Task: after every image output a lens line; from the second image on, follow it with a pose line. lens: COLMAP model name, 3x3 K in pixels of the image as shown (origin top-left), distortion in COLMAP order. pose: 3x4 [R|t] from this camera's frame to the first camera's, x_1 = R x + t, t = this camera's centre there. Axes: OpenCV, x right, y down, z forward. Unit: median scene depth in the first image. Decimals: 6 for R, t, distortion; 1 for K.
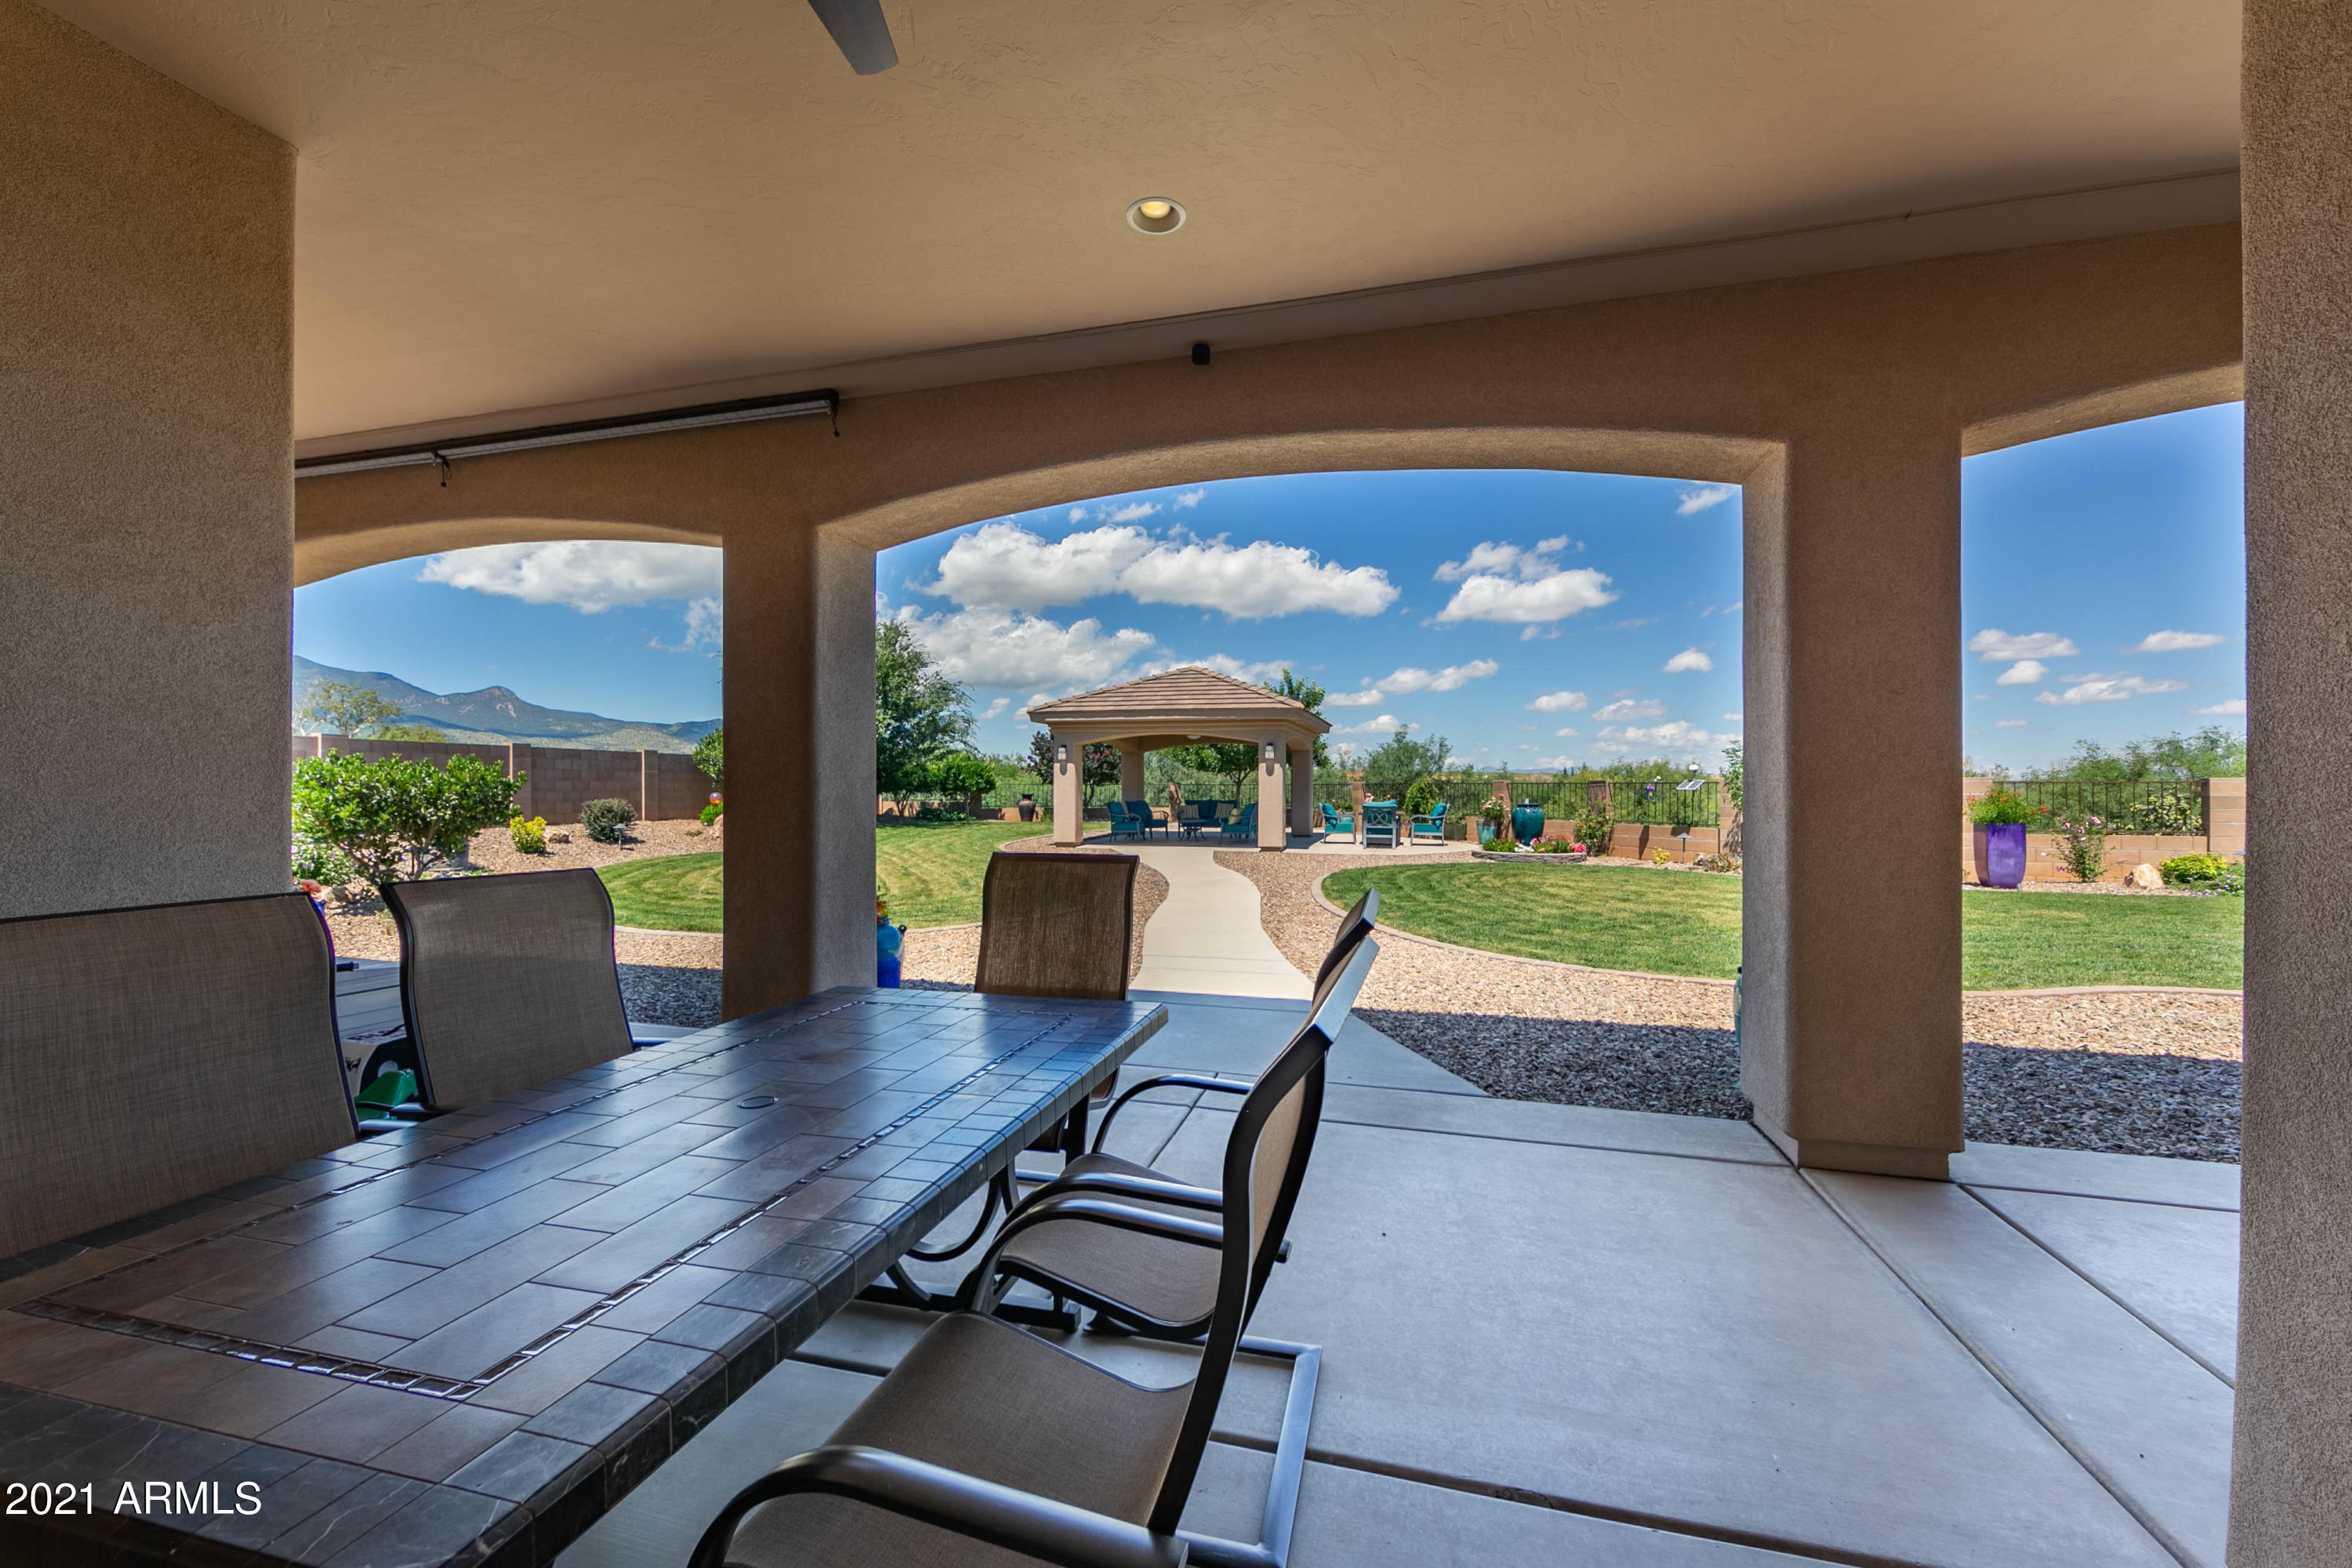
lens RADIAL K [[924.1, 0, 1178.4], [0, 924.1, 781.1], [0, 0, 1]] dist [-0.000637, 0.000456]
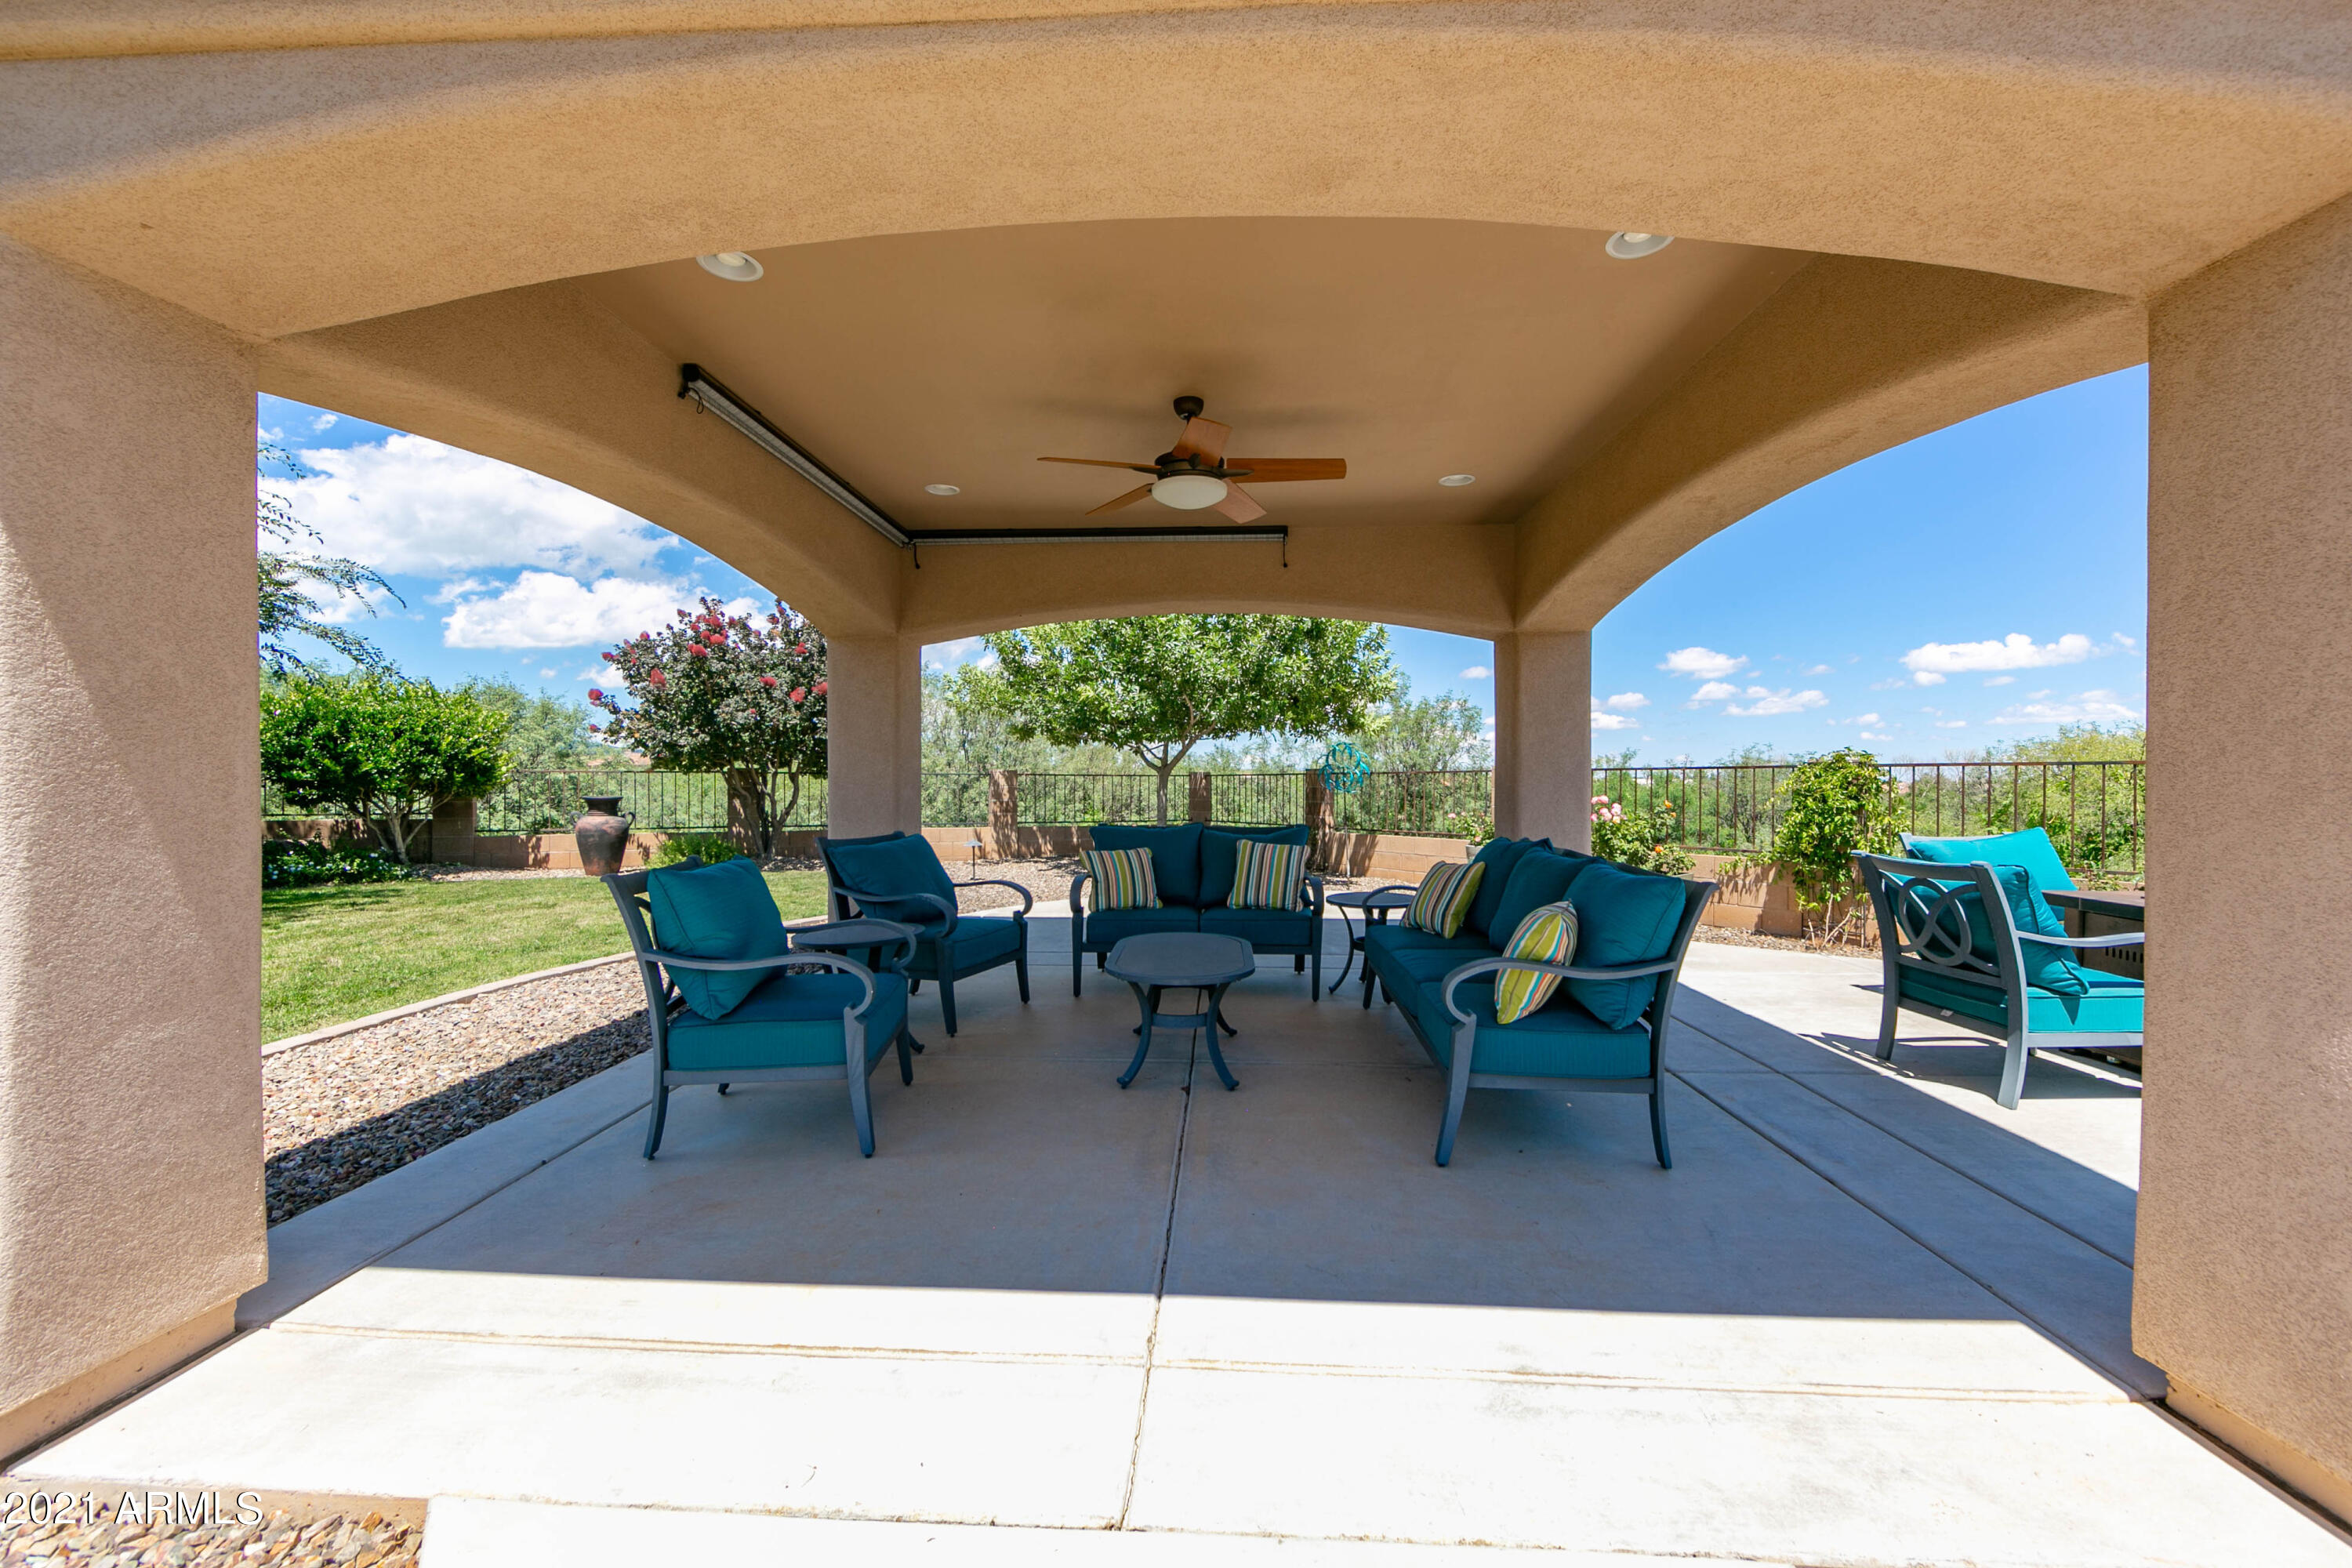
lens RADIAL K [[924.1, 0, 1173.6], [0, 924.1, 781.5], [0, 0, 1]] dist [-0.000637, 0.000456]
pose [[0.978497, 0.002582, 0.206245, -0.016520], [-0.002861, 0.999995, 0.001052, 0.006264], [-0.206241, -0.001619, 0.978500, 0.591884]]
